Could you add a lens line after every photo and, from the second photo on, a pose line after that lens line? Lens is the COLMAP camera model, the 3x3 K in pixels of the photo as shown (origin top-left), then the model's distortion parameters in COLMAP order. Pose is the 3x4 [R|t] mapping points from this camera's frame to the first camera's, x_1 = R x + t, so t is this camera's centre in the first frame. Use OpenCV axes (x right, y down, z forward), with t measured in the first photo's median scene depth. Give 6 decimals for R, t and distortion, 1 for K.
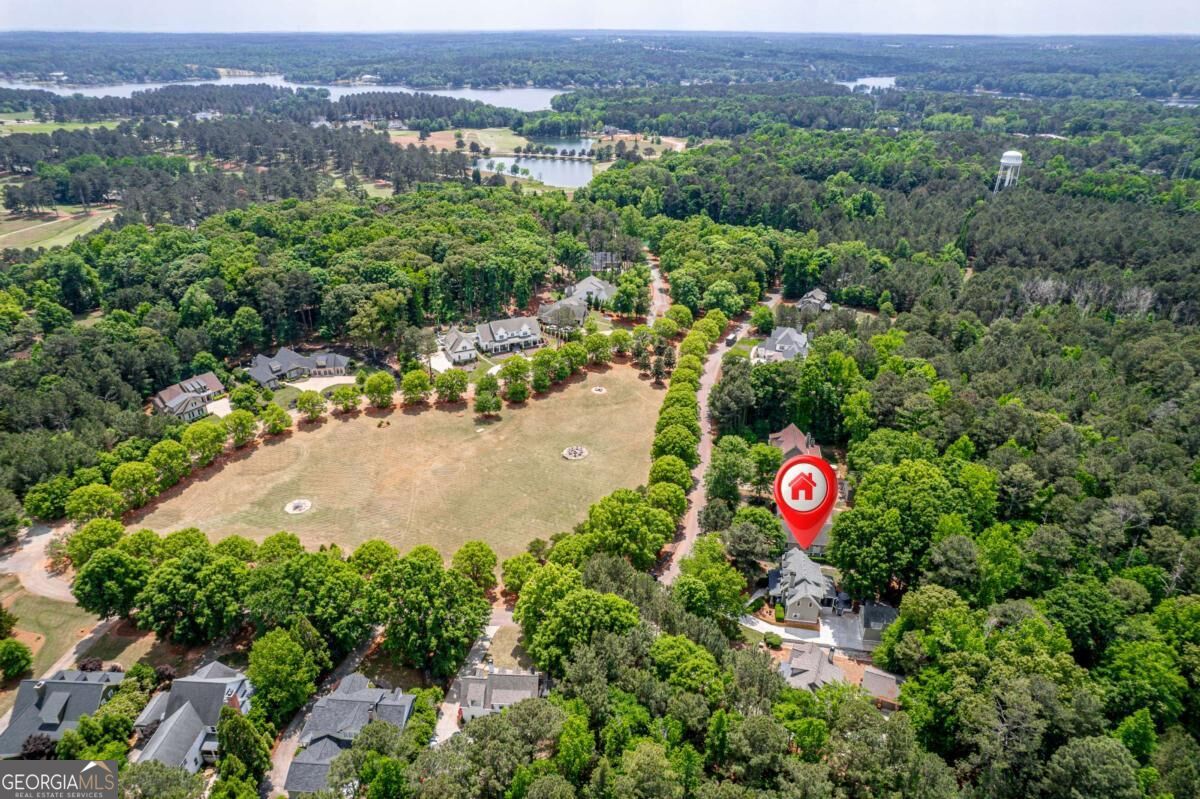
lens RADIAL K [[770.0, 0, 605.6], [0, 770.0, 397.8], [0, 0, 1]] dist [-0.082723, 0.071843]
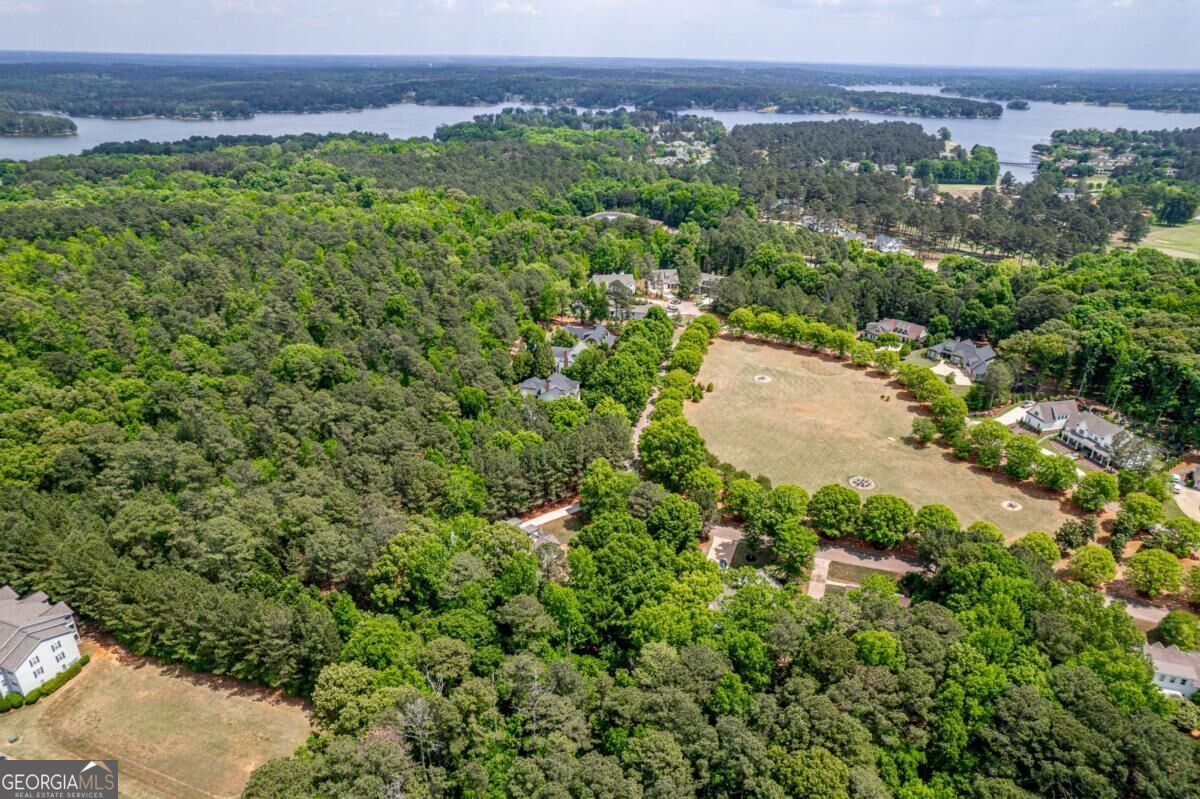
lens RADIAL K [[770.0, 0, 600.1], [0, 770.0, 400.5], [0, 0, 1]] dist [-0.082723, 0.071843]
pose [[-0.204027, 0.399989, -0.893522, 0.486370], [-0.443560, 0.775888, 0.448612, -0.170021], [0.872713, 0.487860, 0.019117, 0.360694]]
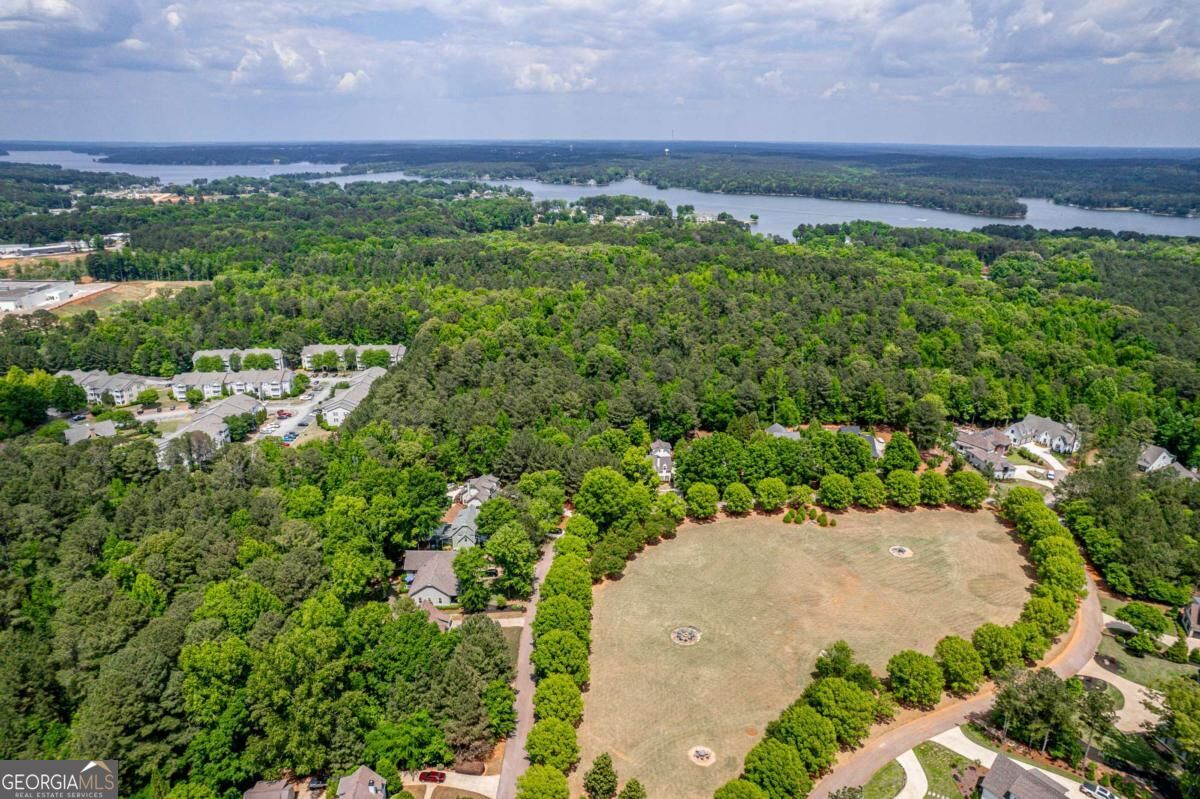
lens RADIAL K [[770.0, 0, 603.9], [0, 770.0, 397.9], [0, 0, 1]] dist [-0.082723, 0.071843]
pose [[-0.989827, 0.035435, -0.137791, 0.083912], [-0.072338, 0.708619, 0.701873, -0.380459], [0.122512, 0.704701, -0.698848, 0.780266]]
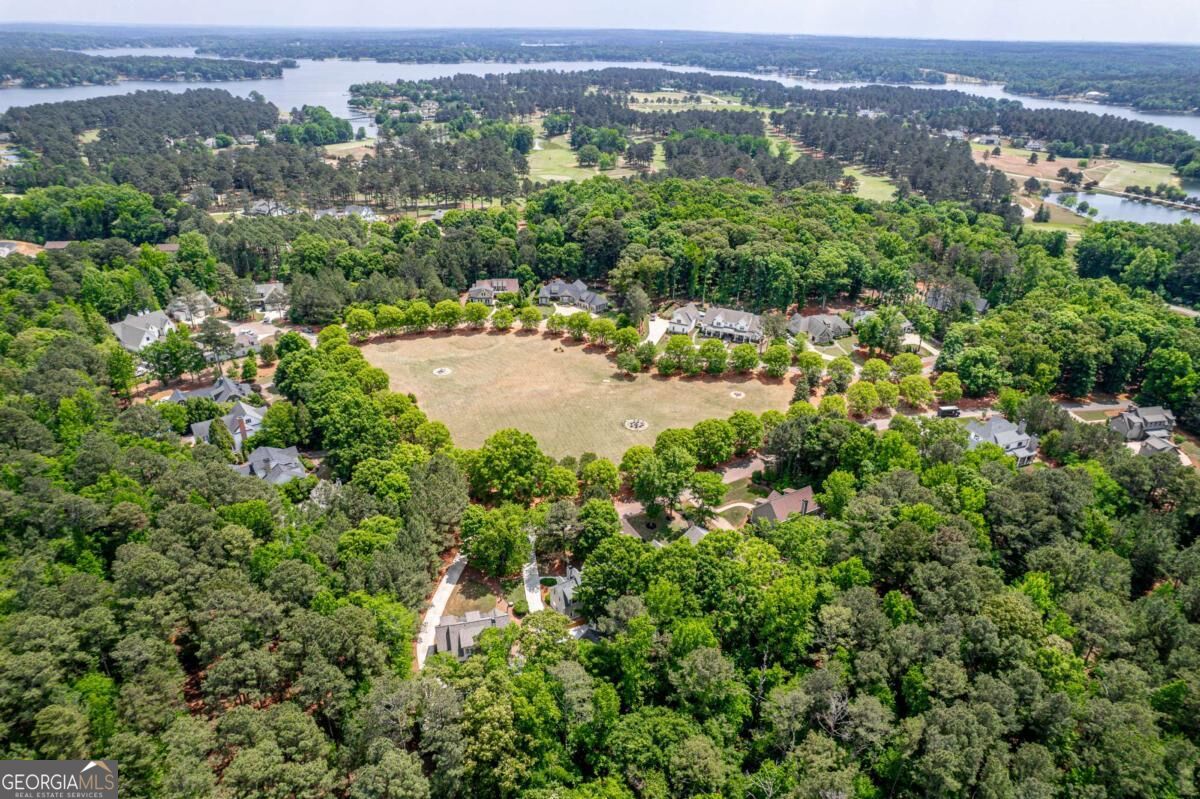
lens RADIAL K [[770.0, 0, 601.5], [0, 770.0, 399.4], [0, 0, 1]] dist [-0.082723, 0.071843]
pose [[0.625183, 0.350498, -0.697350, 0.374232], [-0.355450, 0.923316, 0.145407, -0.056032], [0.694840, 0.156967, 0.701826, 0.120528]]
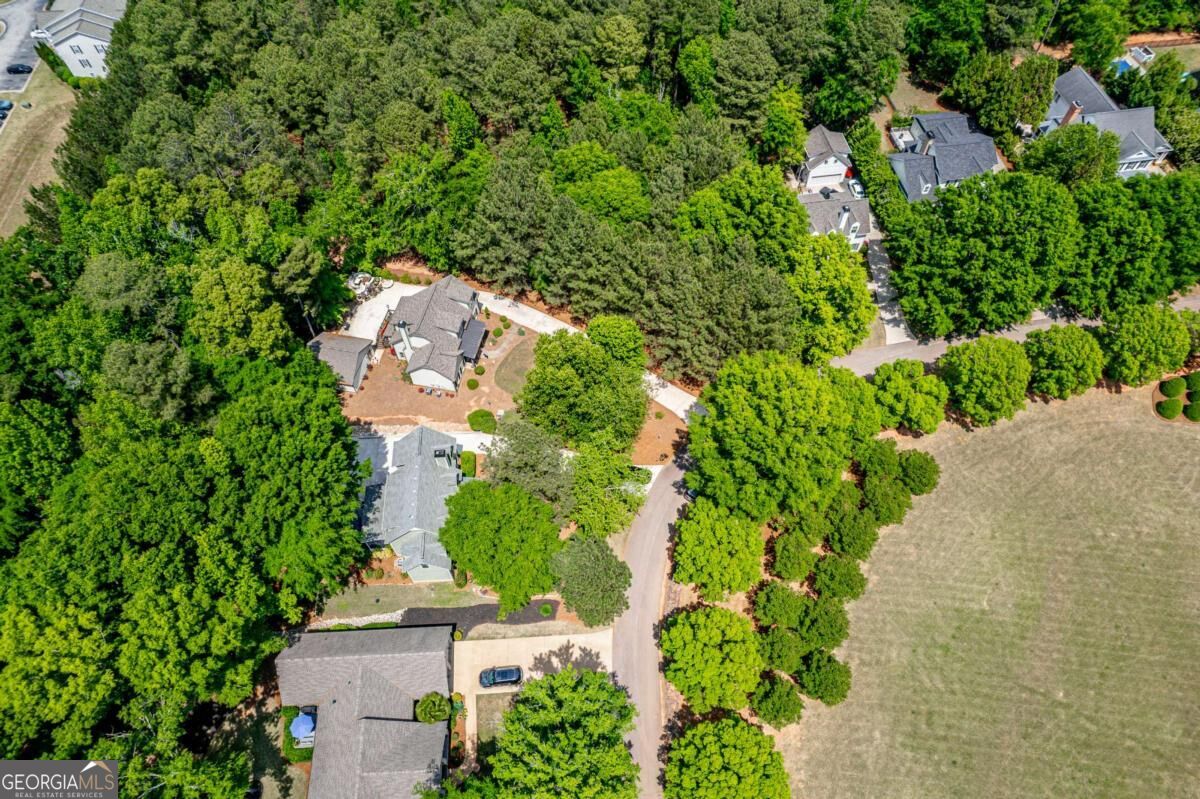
lens RADIAL K [[770.0, 0, 603.3], [0, 770.0, 401.3], [0, 0, 1]] dist [-0.082723, 0.071843]
pose [[-0.978778, 0.171081, -0.112805, 0.076520], [-0.092901, 0.120214, 0.988392, -0.136569], [0.182656, 0.977896, -0.101769, 0.435628]]
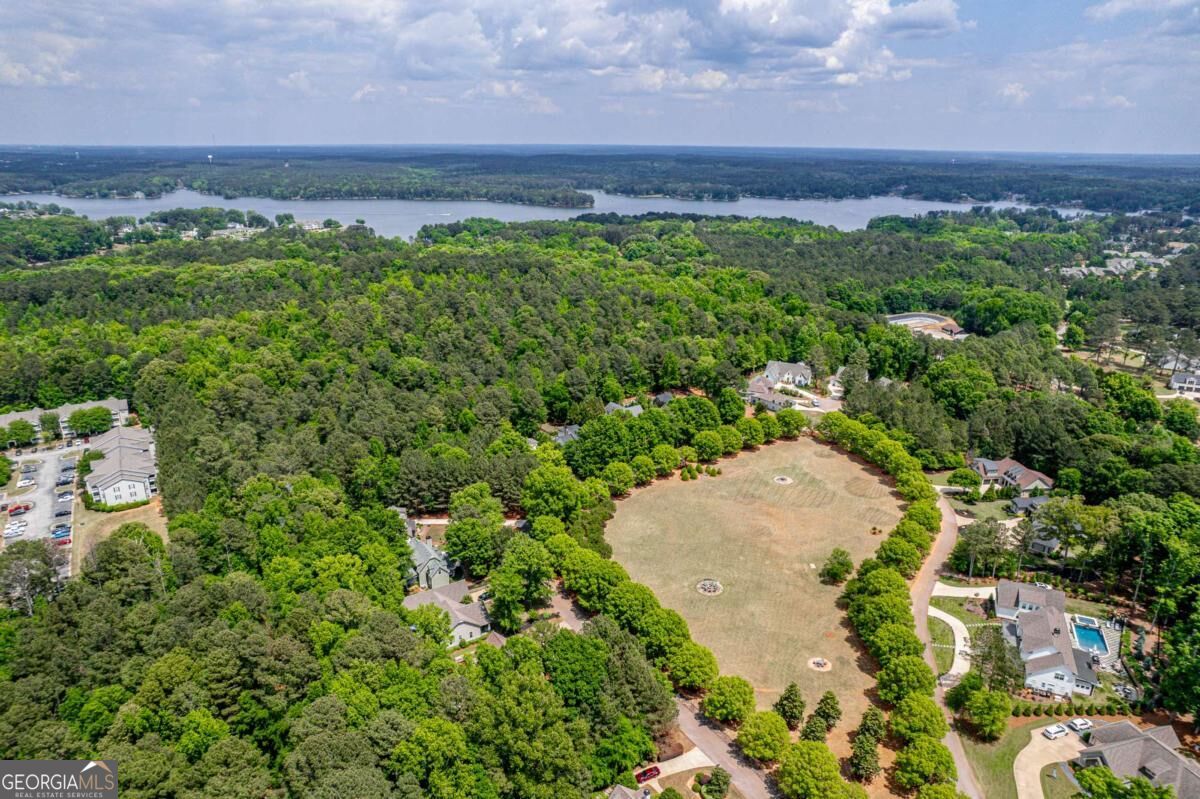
lens RADIAL K [[770.0, 0, 599.0], [0, 770.0, 397.0], [0, 0, 1]] dist [-0.082723, 0.071843]
pose [[-0.760998, 0.195666, -0.618544, 0.327252], [-0.295162, 0.744616, 0.598687, -0.341303], [0.577721, 0.638170, -0.508898, 0.702887]]
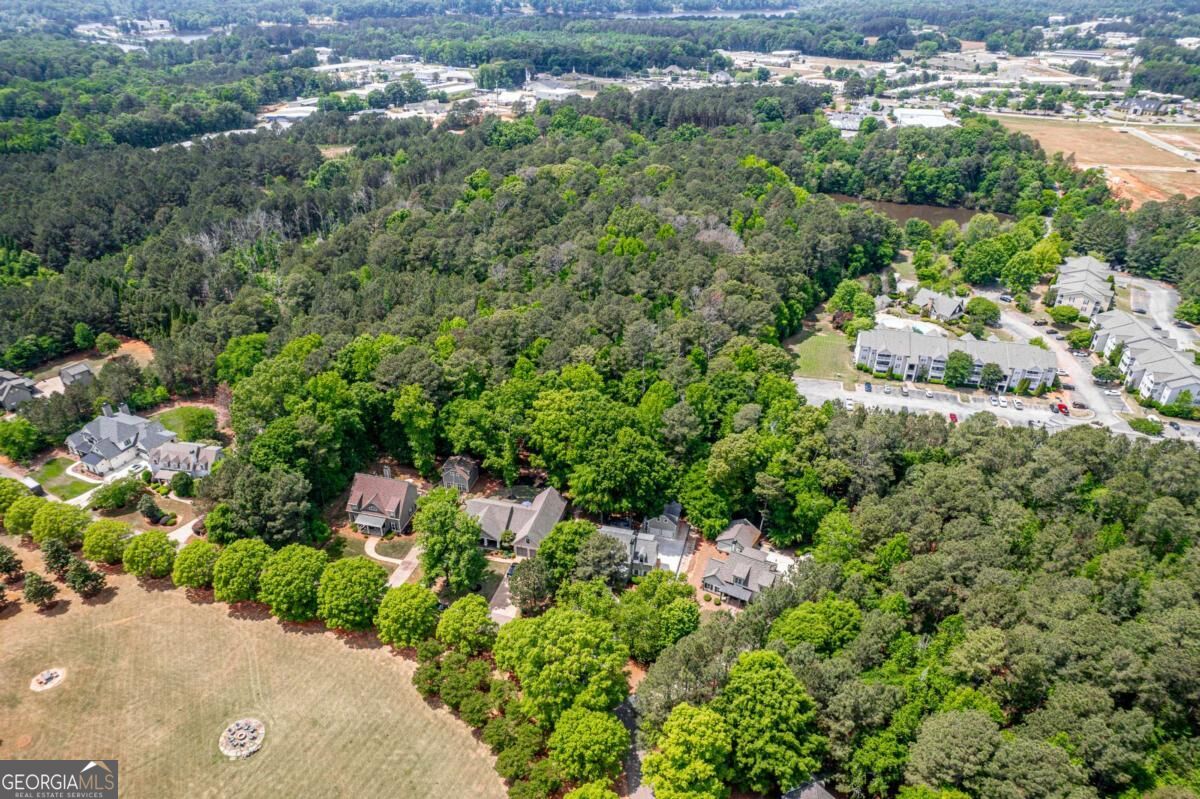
lens RADIAL K [[770.0, 0, 603.2], [0, 770.0, 401.2], [0, 0, 1]] dist [-0.082723, 0.071843]
pose [[0.096203, -0.508632, 0.855593, -0.206714], [0.434623, 0.794771, 0.423605, -0.140324], [-0.895459, 0.331109, 0.297522, 0.289004]]
